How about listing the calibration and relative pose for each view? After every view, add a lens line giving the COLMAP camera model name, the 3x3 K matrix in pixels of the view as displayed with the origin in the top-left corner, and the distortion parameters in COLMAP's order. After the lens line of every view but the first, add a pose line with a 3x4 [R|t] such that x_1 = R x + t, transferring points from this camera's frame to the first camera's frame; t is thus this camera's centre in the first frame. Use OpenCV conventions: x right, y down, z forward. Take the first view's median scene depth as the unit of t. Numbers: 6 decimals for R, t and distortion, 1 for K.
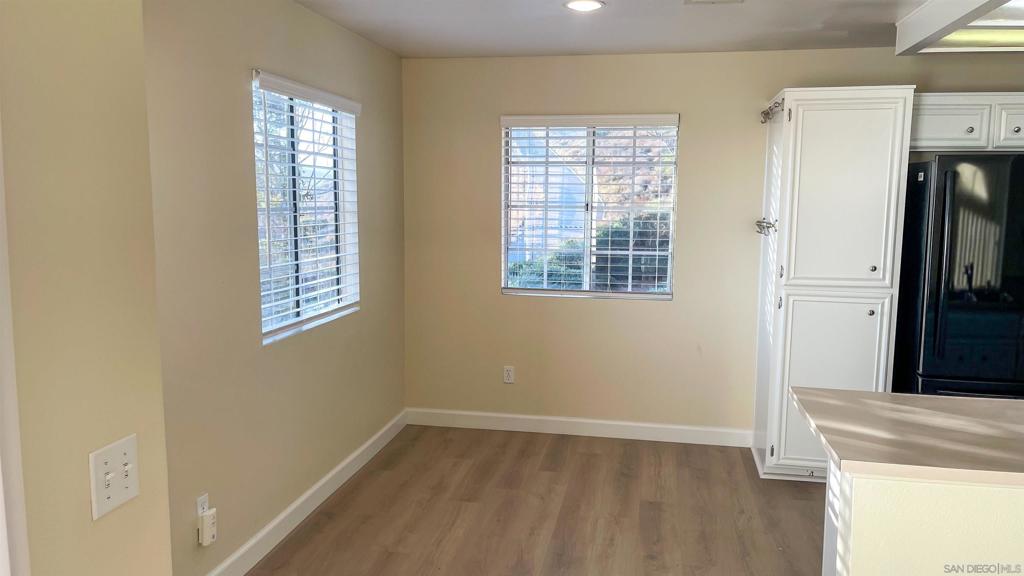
lens RADIAL K [[767.9, 0, 516.5], [0, 767.9, 296.1], [0, 0, 1]] dist [0.073179, -0.123891]
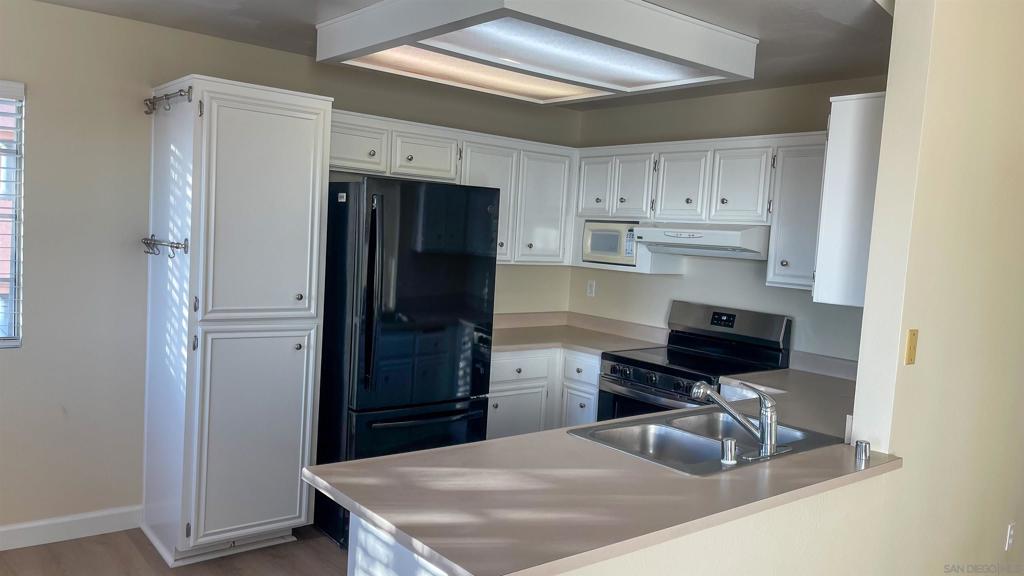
lens RADIAL K [[767.9, 0, 516.5], [0, 767.9, 296.1], [0, 0, 1]] dist [0.073179, -0.123891]
pose [[0.640690, -0.029903, 0.767217, -0.058512], [0.041260, 0.999138, 0.004487, -0.029914], [-0.766690, 0.028781, 0.641372, 0.238606]]
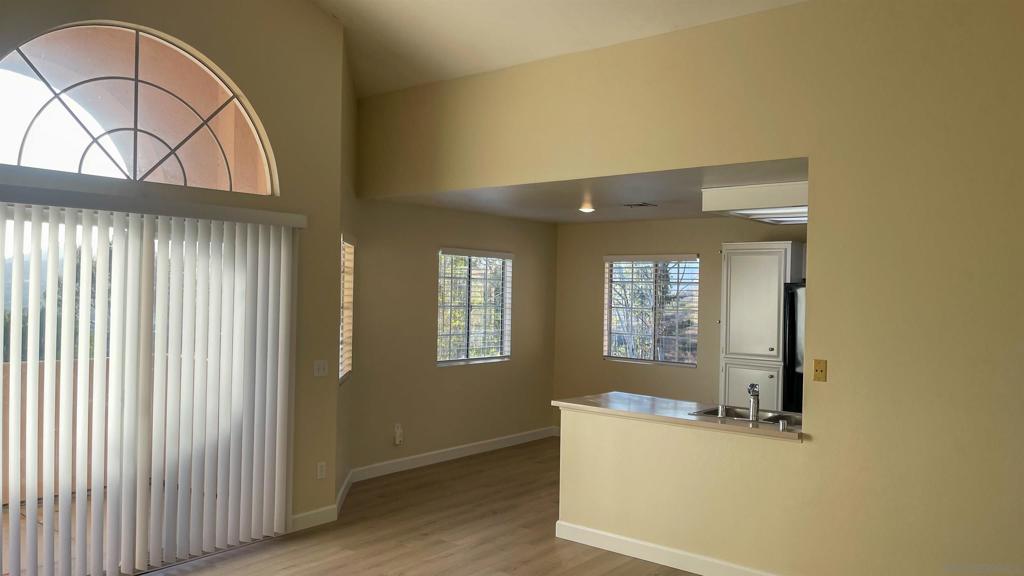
lens RADIAL K [[789.5, 0, 550.4], [0, 789.5, 288.2], [0, 0, 1]] dist [0.102079, -0.138721]
pose [[0.893939, 0.010799, -0.448058, 0.789856], [-0.072905, 0.989899, -0.121597, 0.075596], [0.442219, 0.141366, 0.885696, -0.731378]]
